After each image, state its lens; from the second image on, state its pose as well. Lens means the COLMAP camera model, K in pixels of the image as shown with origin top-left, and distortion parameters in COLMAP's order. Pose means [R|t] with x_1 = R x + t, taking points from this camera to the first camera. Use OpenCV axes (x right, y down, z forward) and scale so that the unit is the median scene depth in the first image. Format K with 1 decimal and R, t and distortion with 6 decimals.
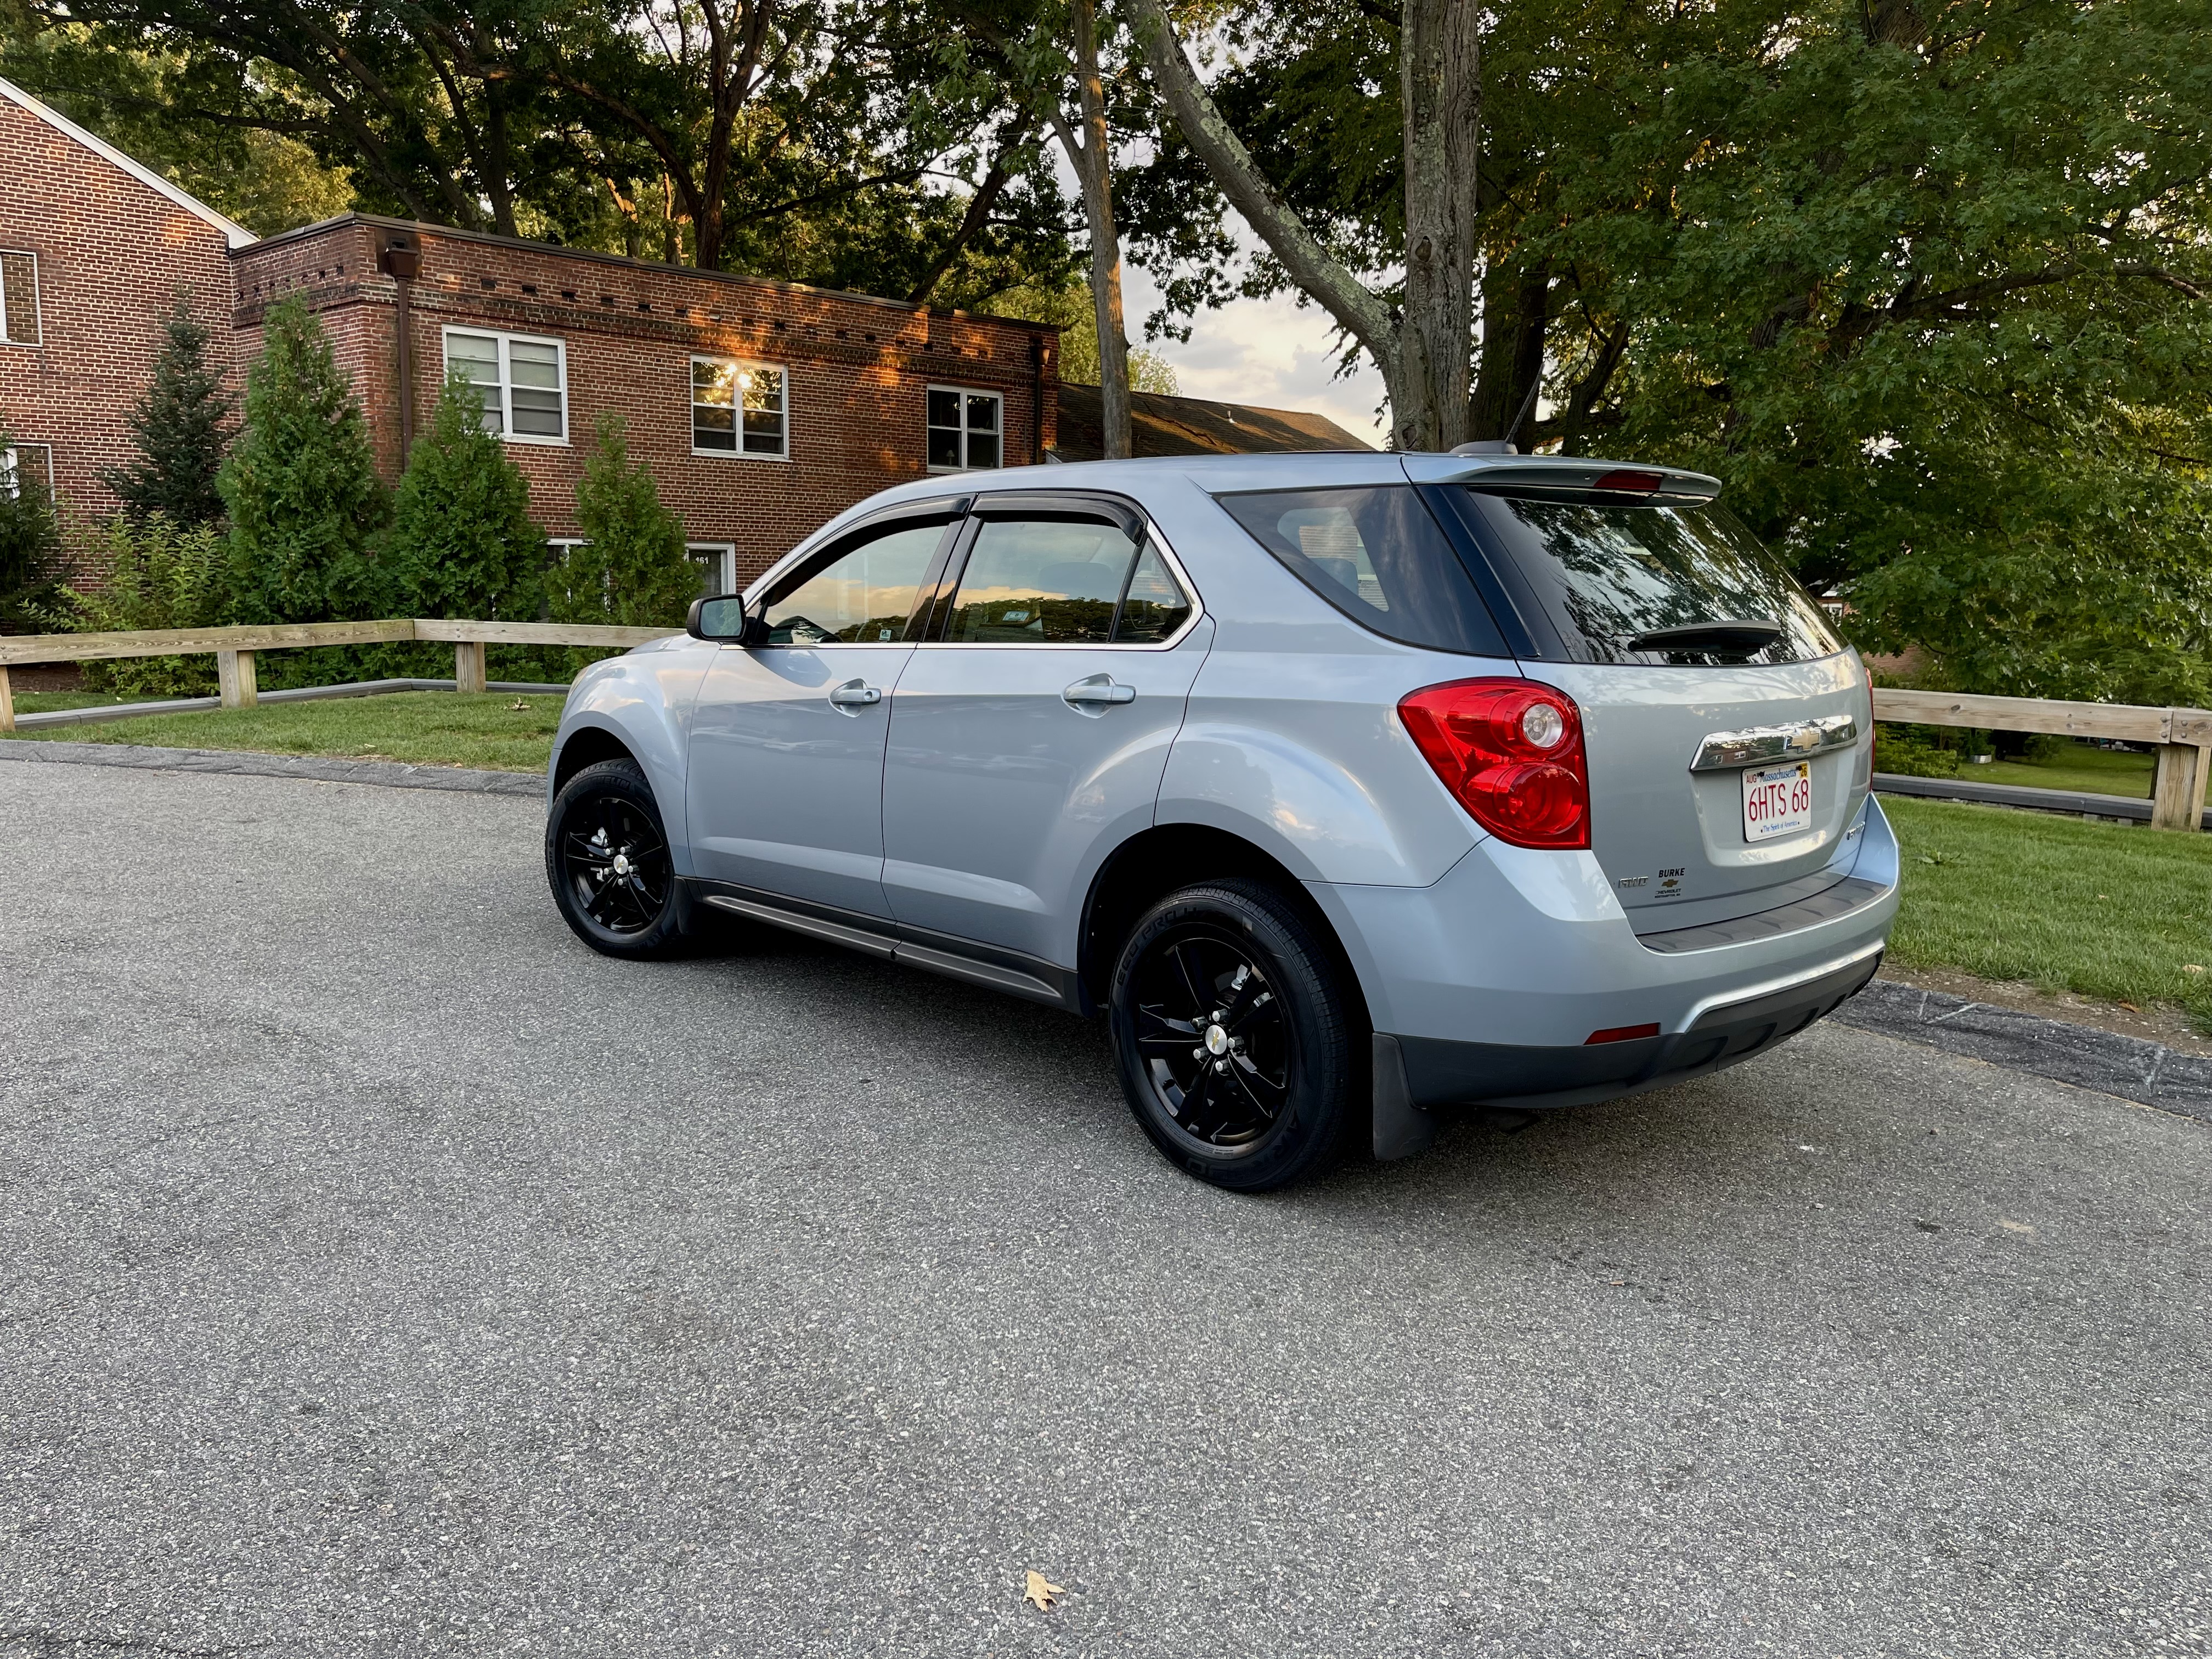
lens RADIAL K [[1738.6, 0, 1110.0], [0, 1738.6, 840.9], [0, 0, 1]] dist [0.000127, -0.019897]
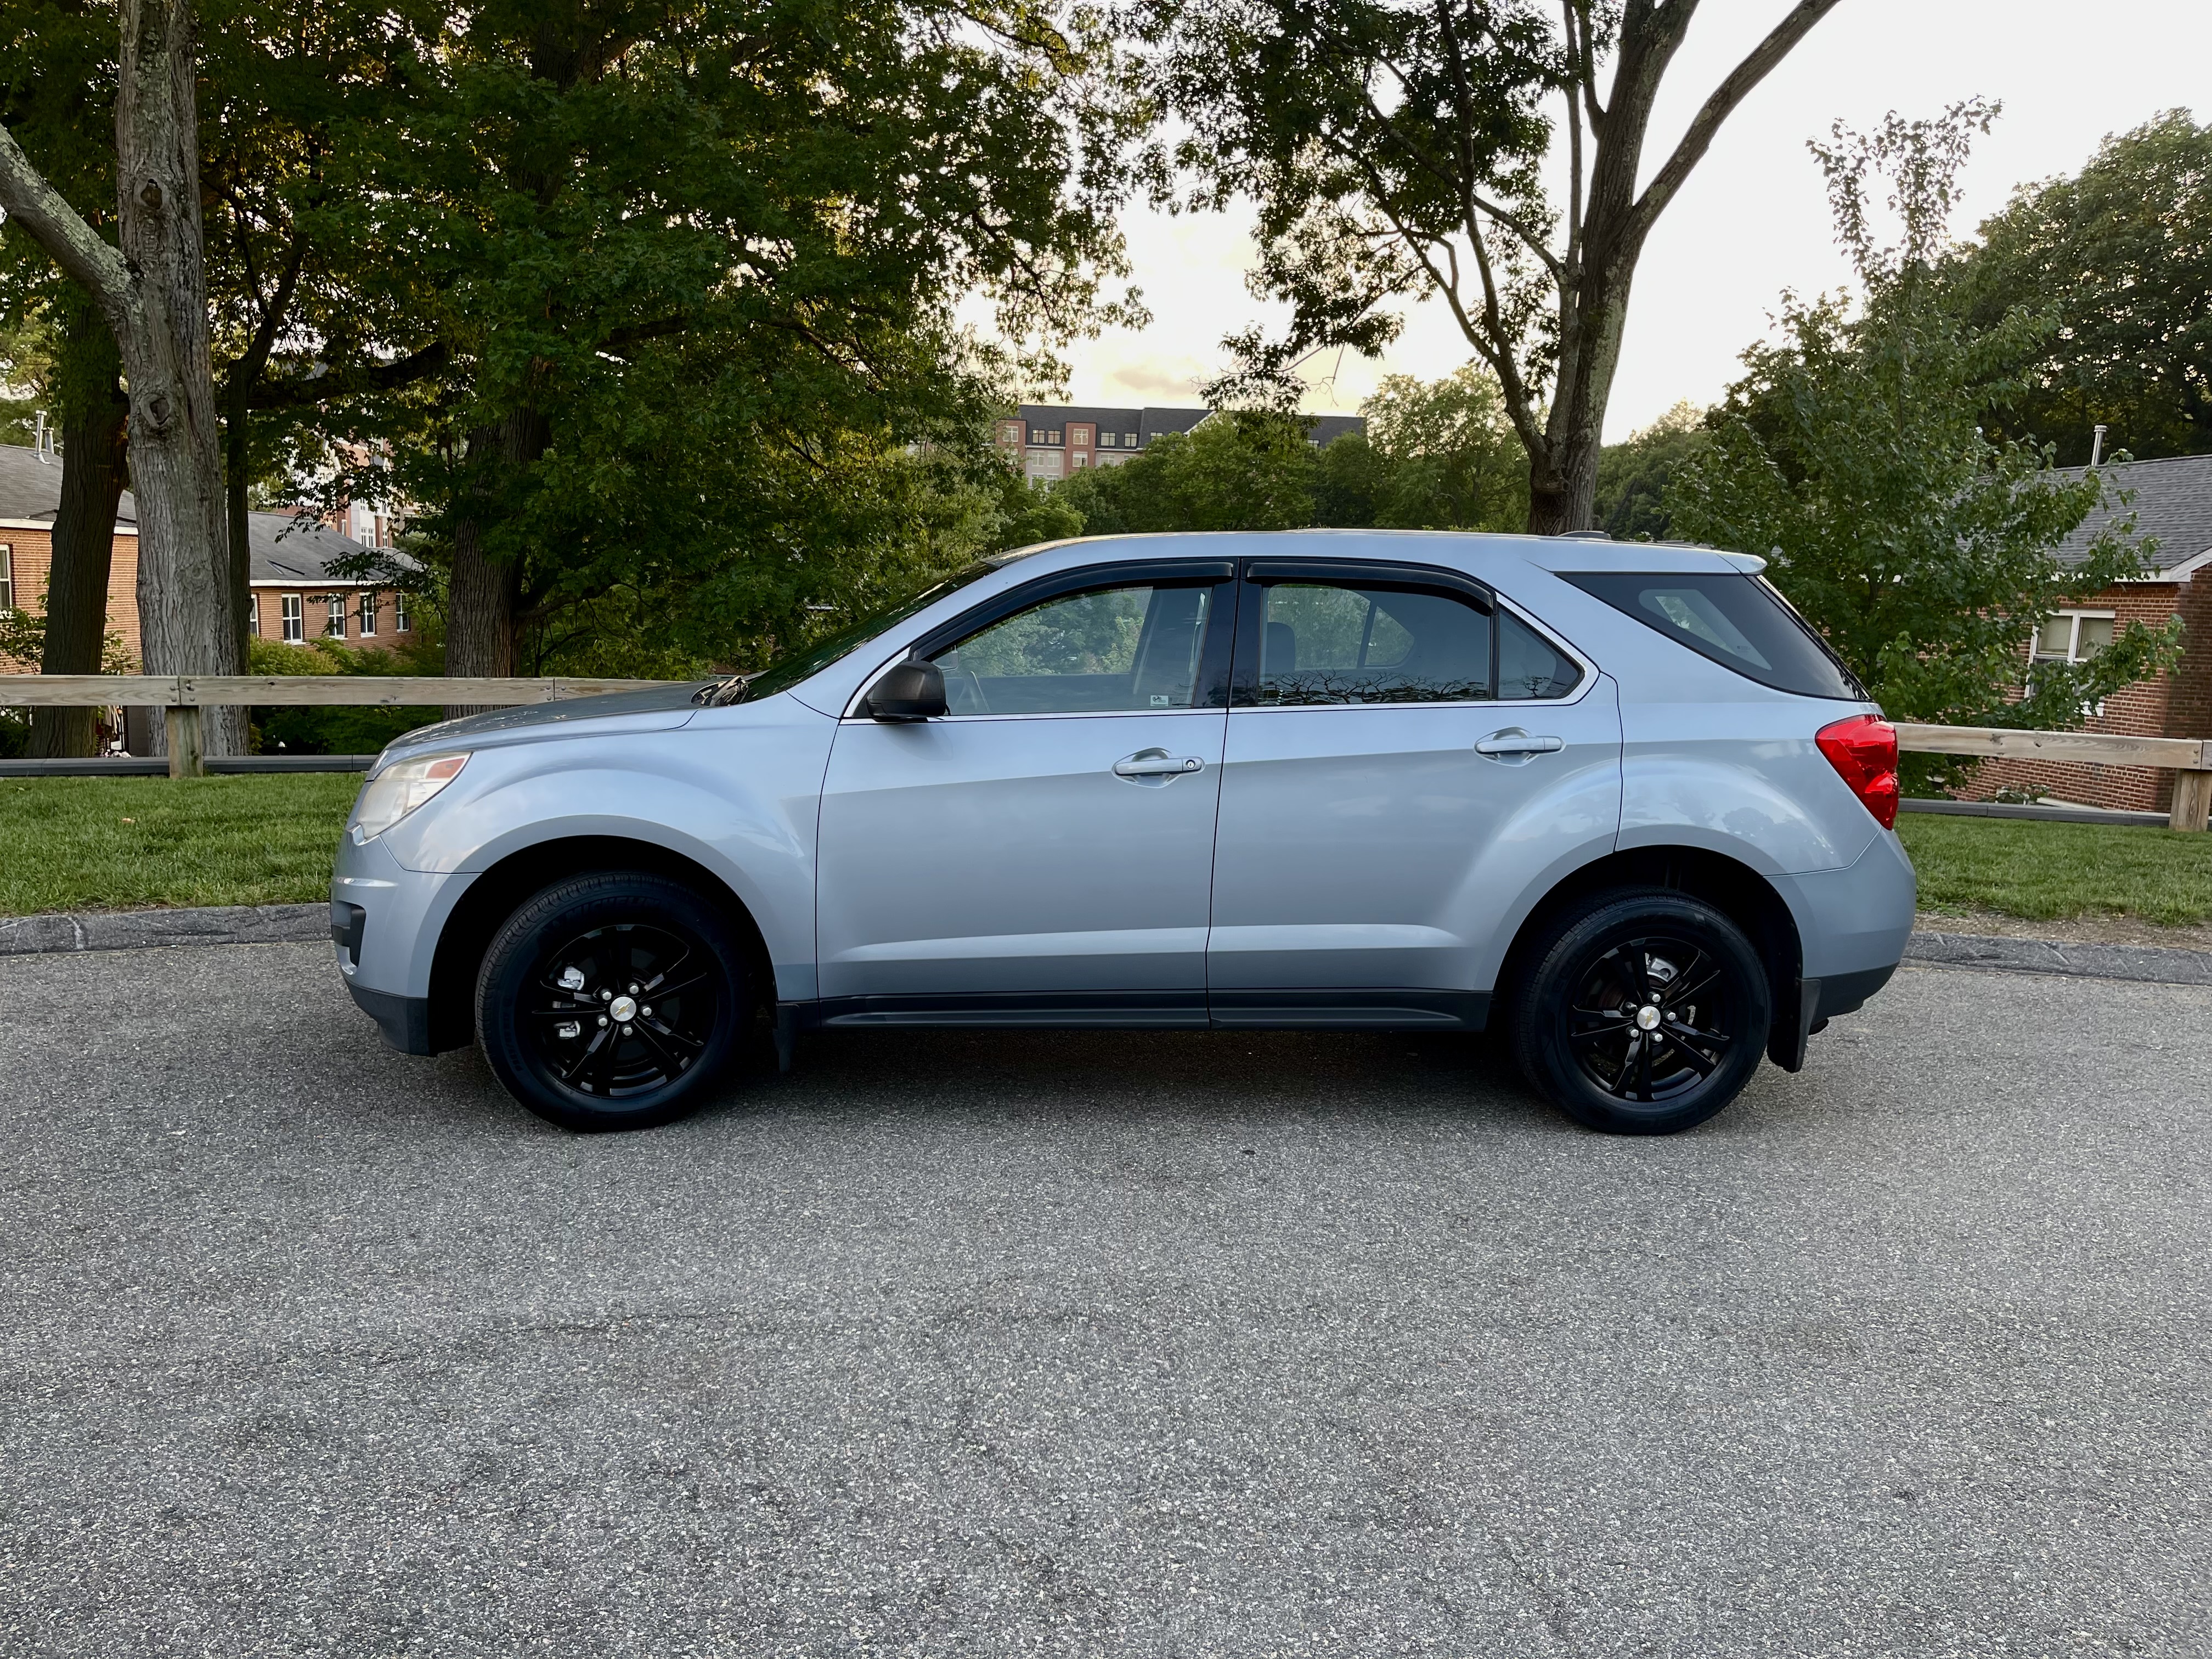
lens RADIAL K [[1738.6, 0, 1110.9], [0, 1738.6, 816.3], [0, 0, 1]] dist [0.000127, -0.019897]
pose [[0.619523, -0.108861, 0.777393, -0.884308], [0.108083, 0.992734, 0.052883, -0.106028], [-0.777502, 0.051261, 0.626788, 0.407042]]
